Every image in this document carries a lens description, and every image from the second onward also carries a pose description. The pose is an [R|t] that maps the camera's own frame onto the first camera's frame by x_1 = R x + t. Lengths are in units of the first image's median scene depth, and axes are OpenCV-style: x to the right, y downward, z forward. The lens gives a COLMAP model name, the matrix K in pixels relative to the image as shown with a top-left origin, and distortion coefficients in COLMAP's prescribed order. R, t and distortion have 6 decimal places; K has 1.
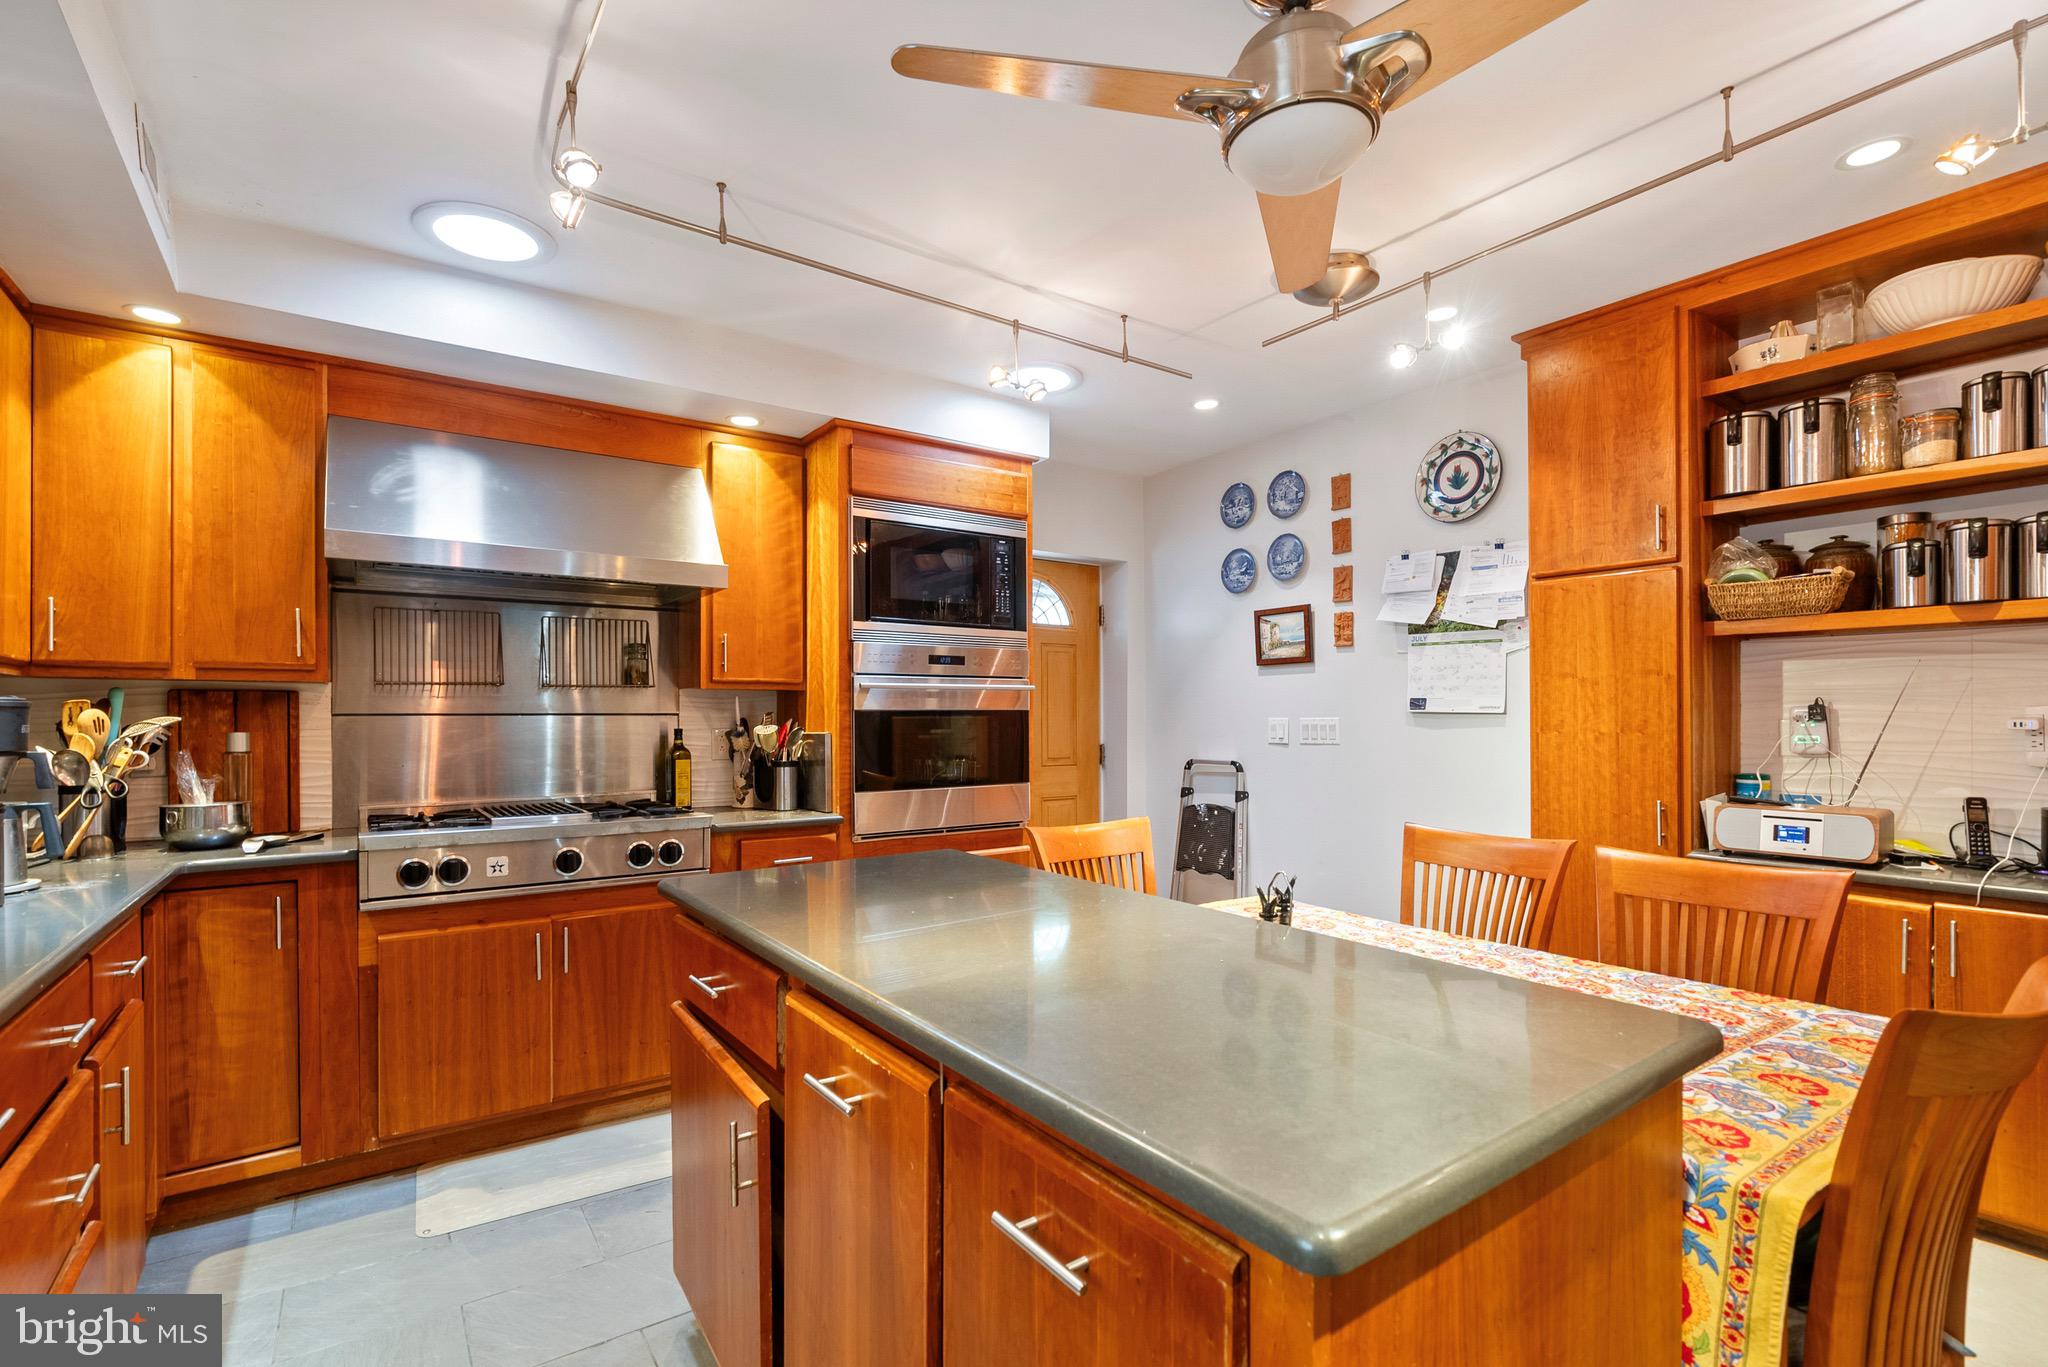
lens RADIAL K [[950.8, 0, 1020.2], [0, 950.8, 714.5], [0, 0, 1]] dist [-0.007812, 0.002931]
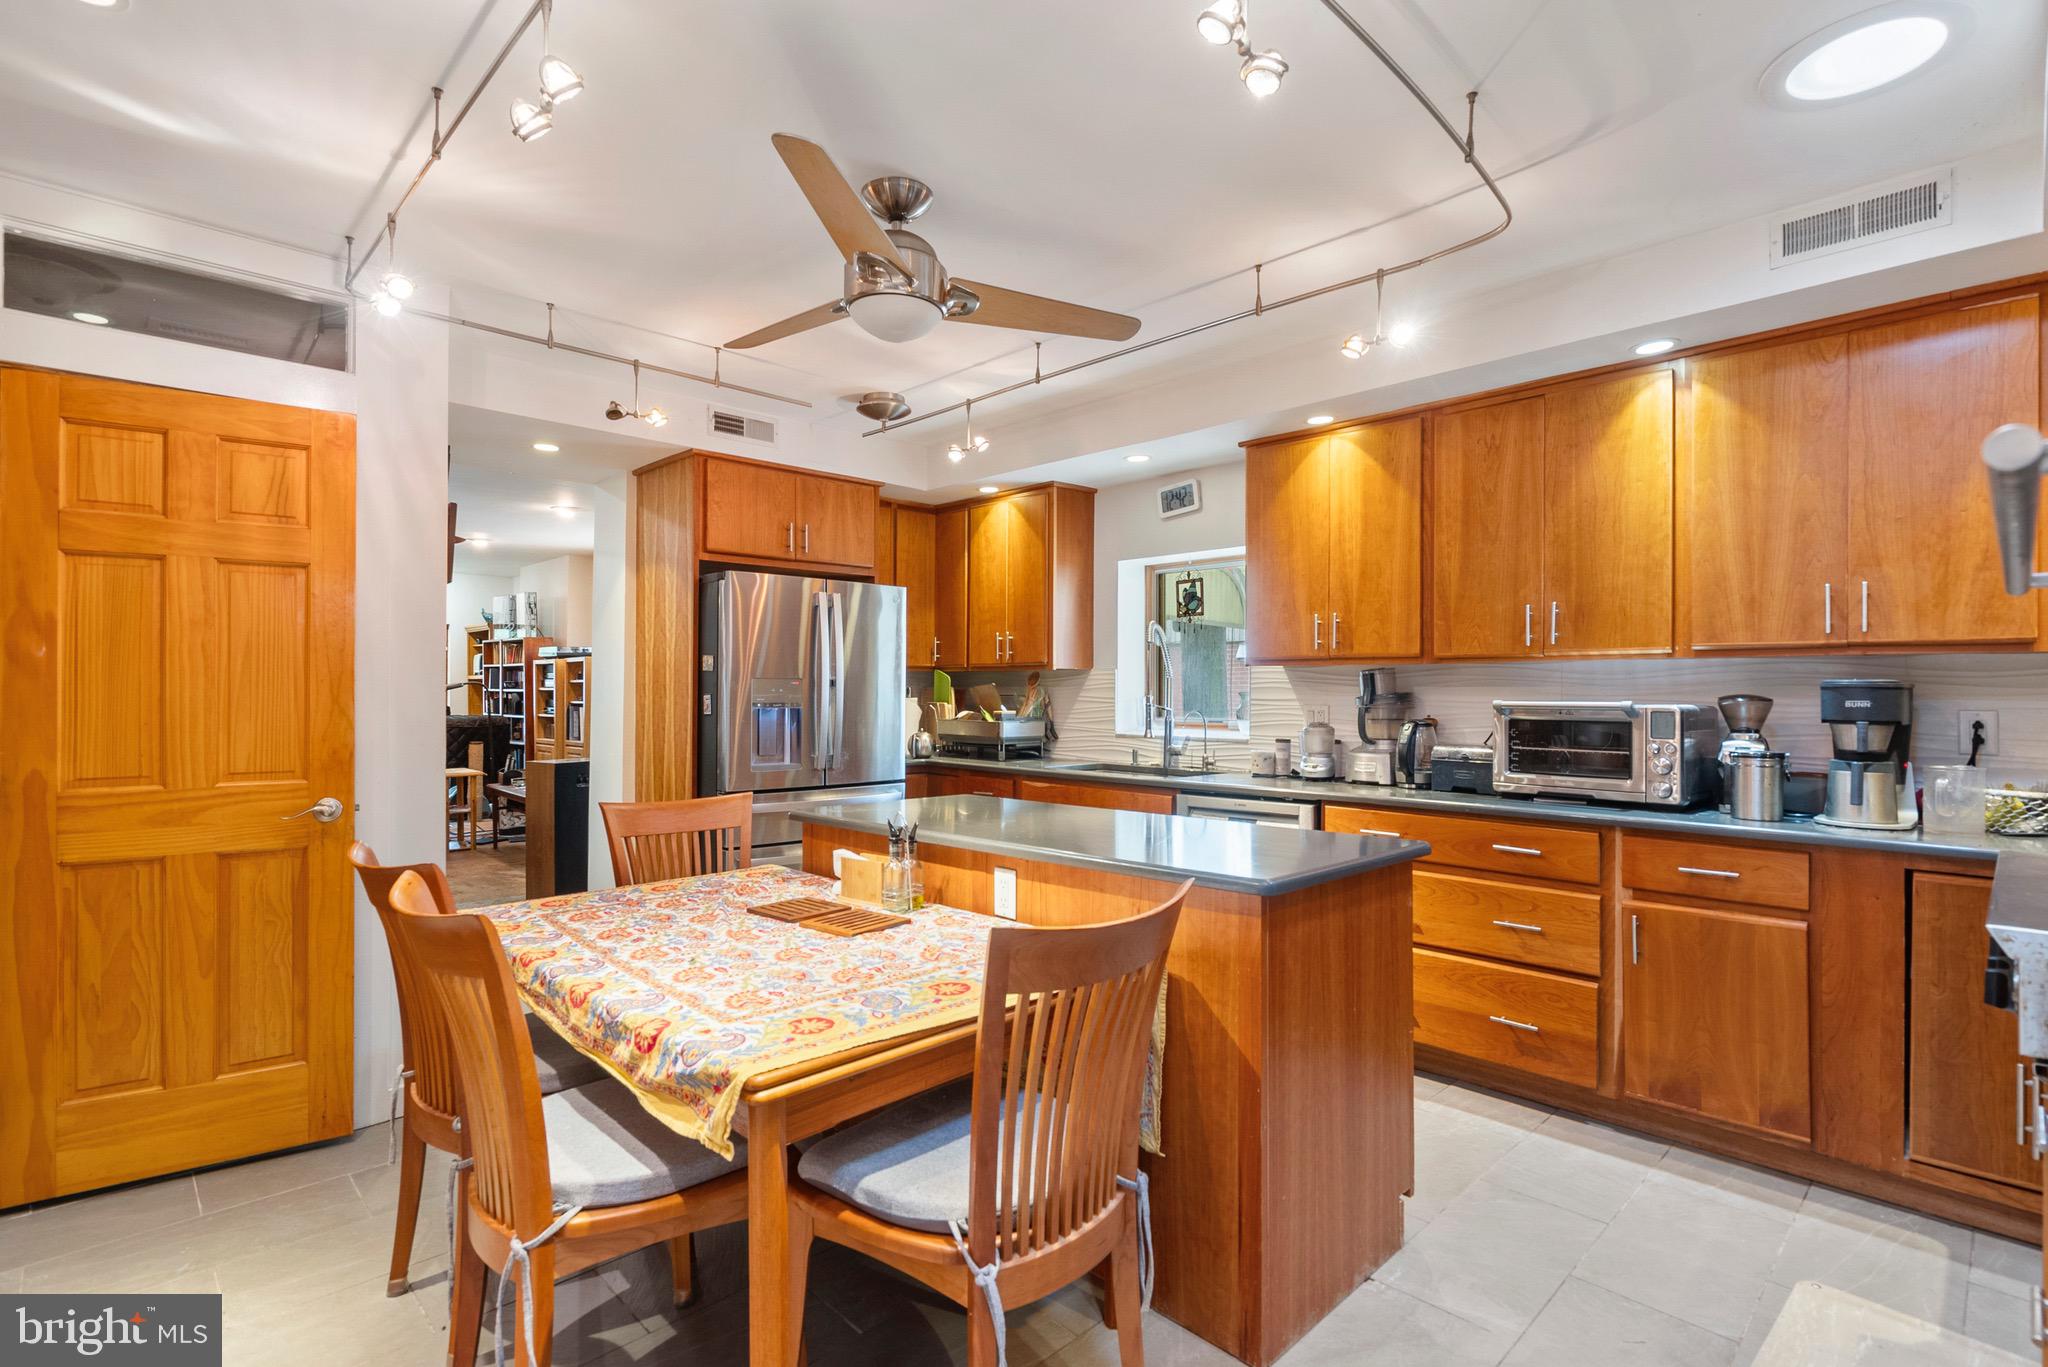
lens RADIAL K [[950.8, 0, 1023.6], [0, 950.8, 687.1], [0, 0, 1]] dist [-0.007812, 0.002931]
pose [[-0.987410, 0.001685, -0.158173, 0.183415], [0.002871, 0.999969, -0.007270, -0.001116], [0.158156, -0.007633, -0.987385, 1.391892]]
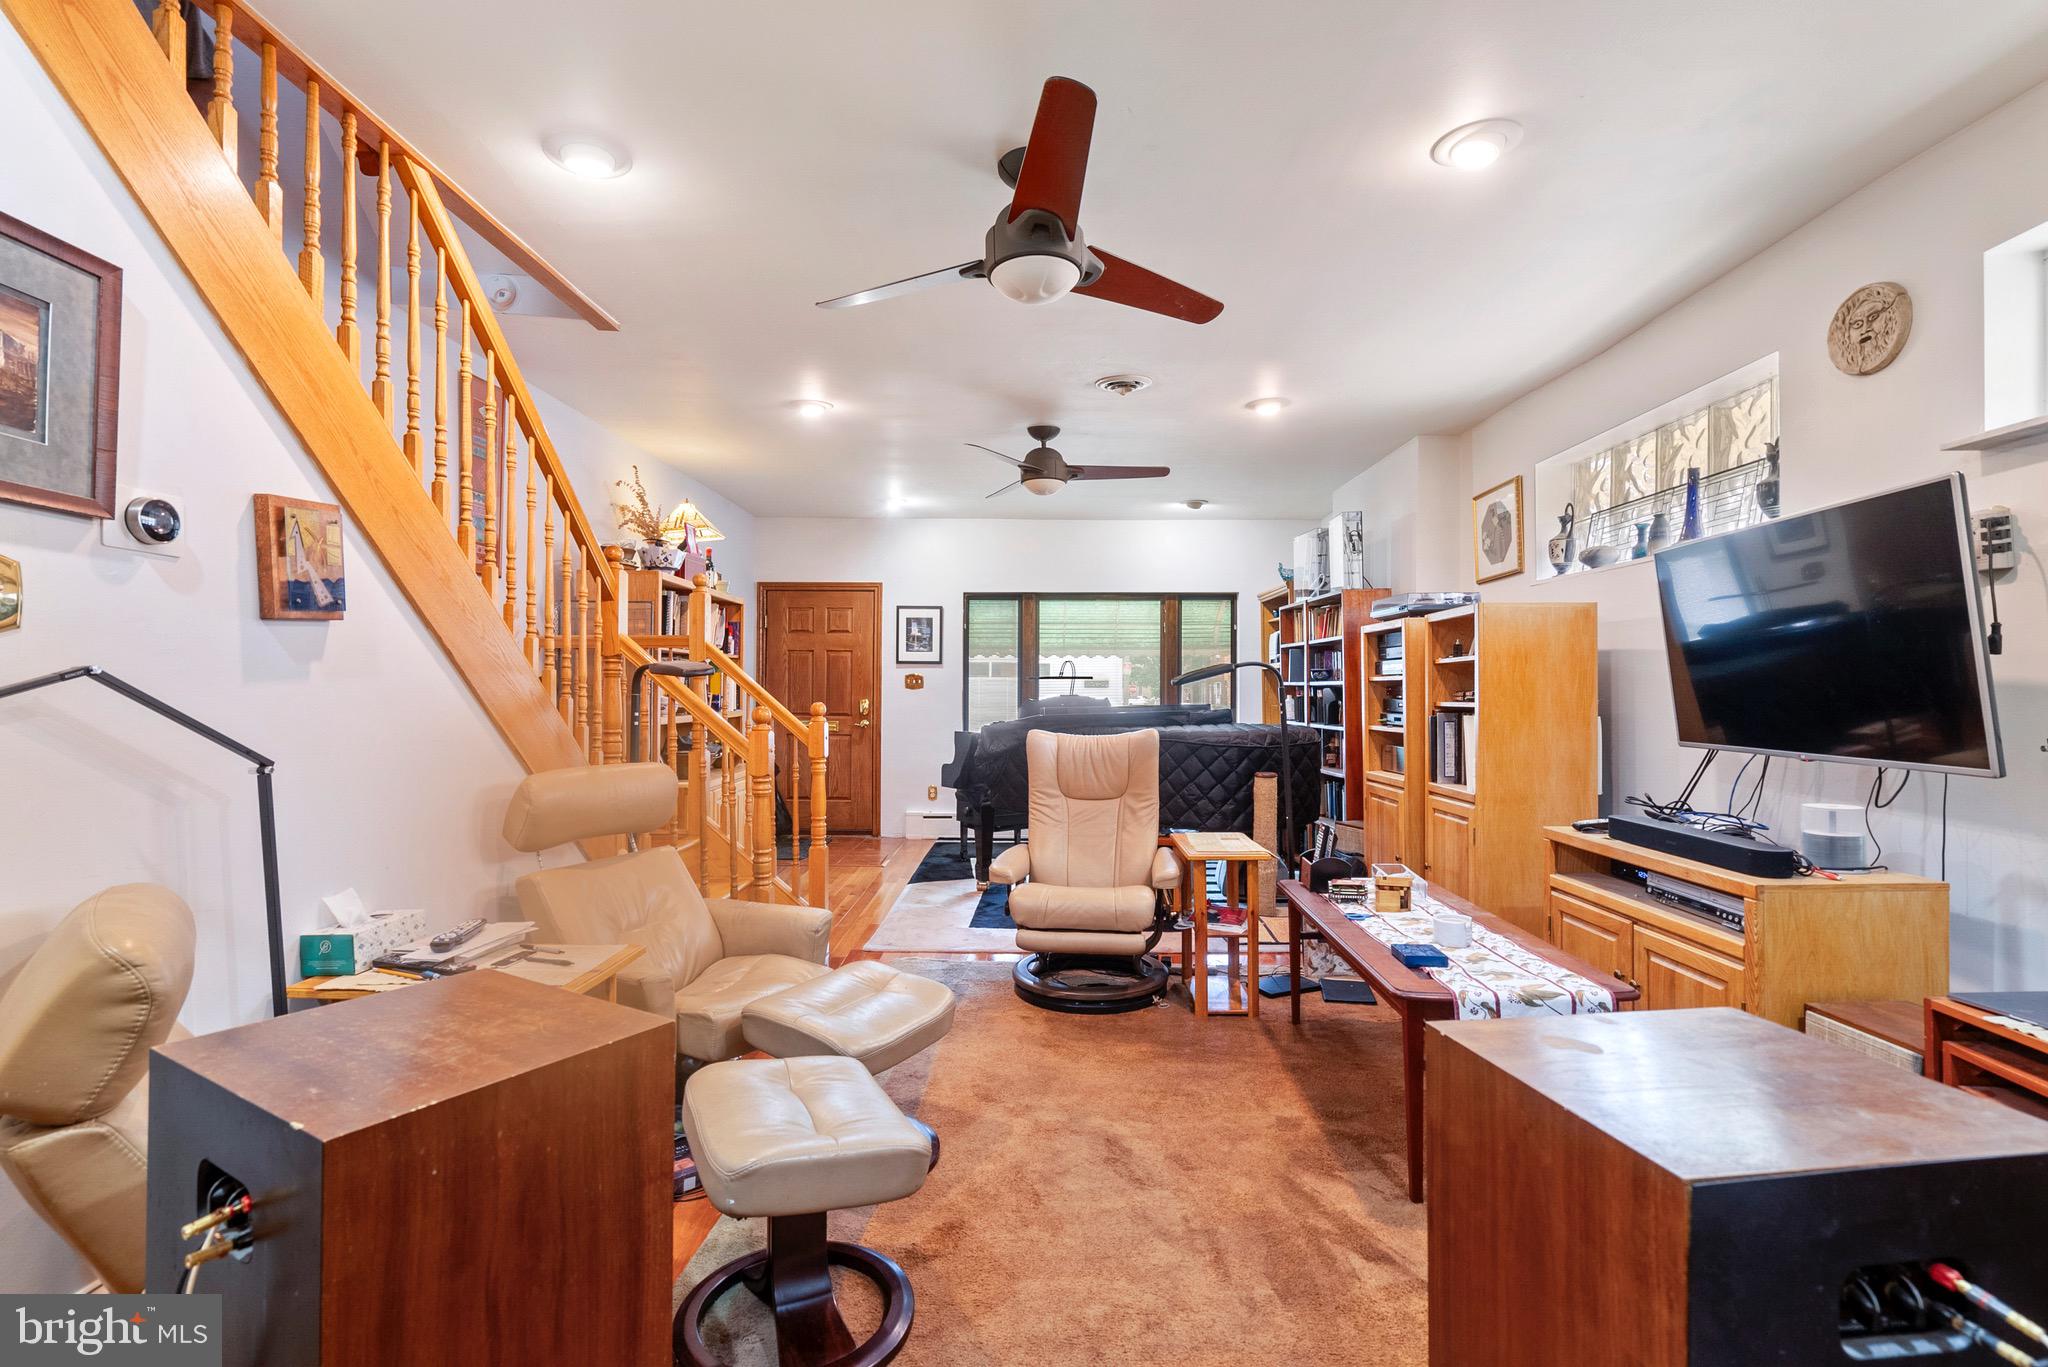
lens RADIAL K [[950.8, 0, 1015.5], [0, 950.8, 684.1], [0, 0, 1]] dist [-0.007812, 0.002931]
pose [[-0.800013, 0.011342, 0.599876, 0.805100], [0.003168, 0.999887, -0.014680, 0.010036], [-0.599975, -0.009844, -0.799958, -0.351460]]
